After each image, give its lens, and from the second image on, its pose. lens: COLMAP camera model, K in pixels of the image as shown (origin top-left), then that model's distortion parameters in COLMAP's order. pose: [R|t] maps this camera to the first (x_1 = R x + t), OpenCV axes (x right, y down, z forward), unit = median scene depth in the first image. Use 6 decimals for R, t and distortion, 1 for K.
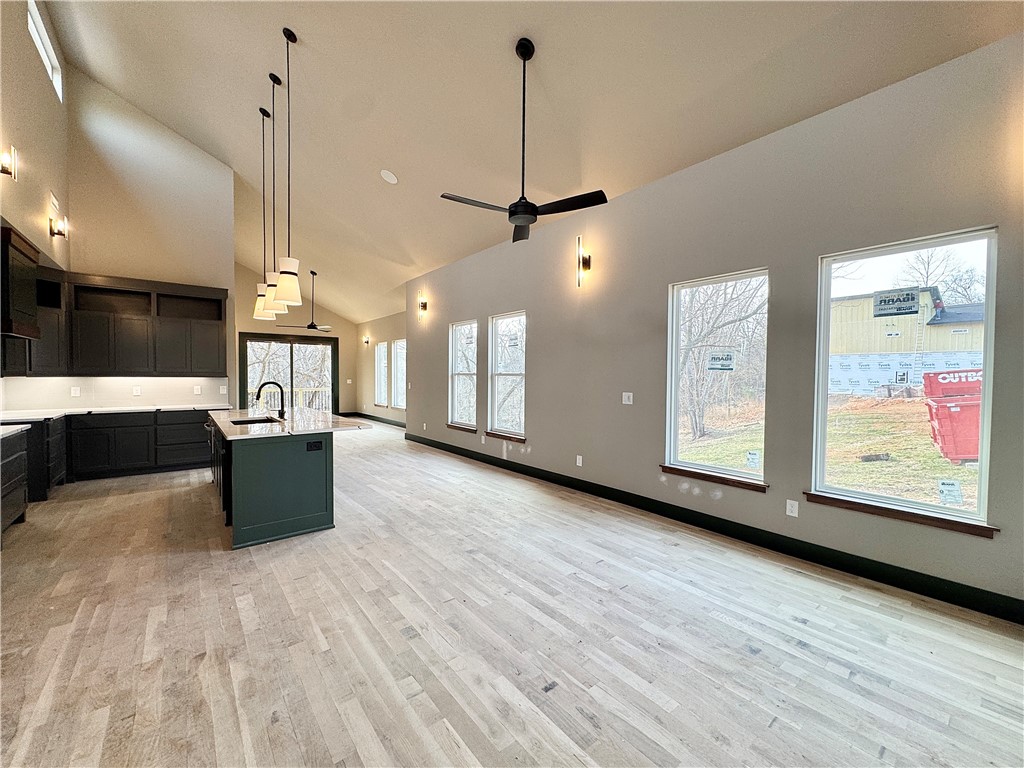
lens RADIAL K [[412.7, 0, 511.3], [0, 412.7, 386.3], [0, 0, 1]] dist [-0.002361, -0.000035]
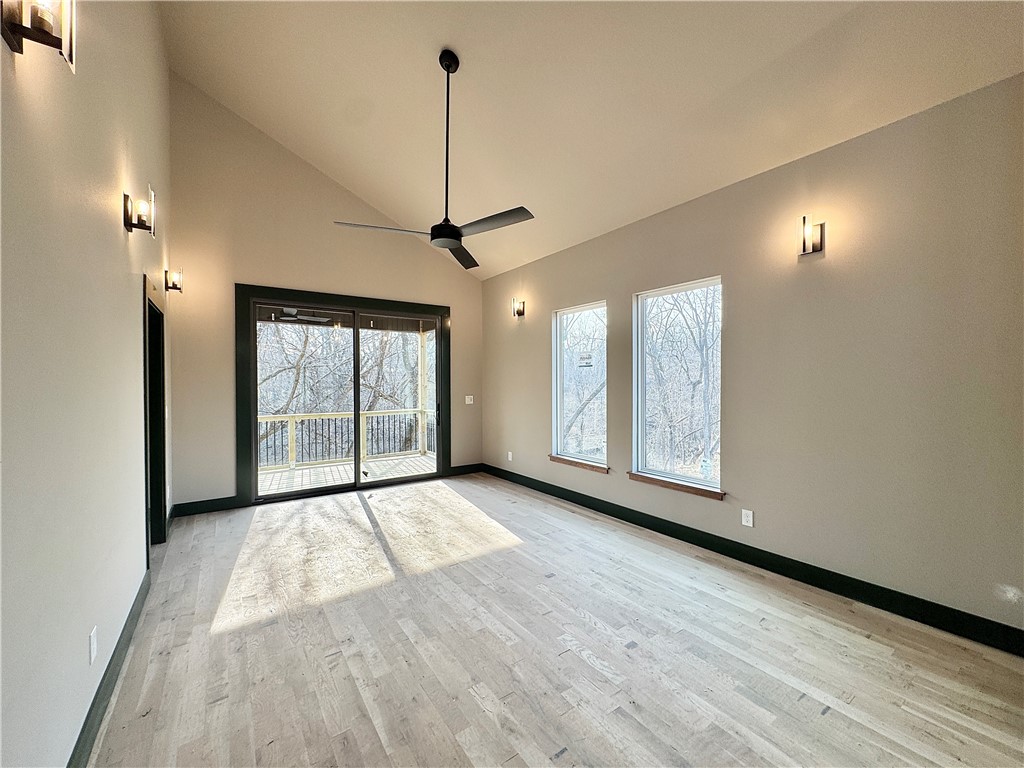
lens RADIAL K [[407.6, 0, 512.4], [0, 407.6, 385.0], [0, 0, 1]] dist [-0.002770, 0.000119]
pose [[0.998334, -0.009775, -0.056858, -0.974219], [0.008697, 0.999778, -0.019180, -0.058932], [0.057033, 0.018654, 0.998198, 1.637557]]
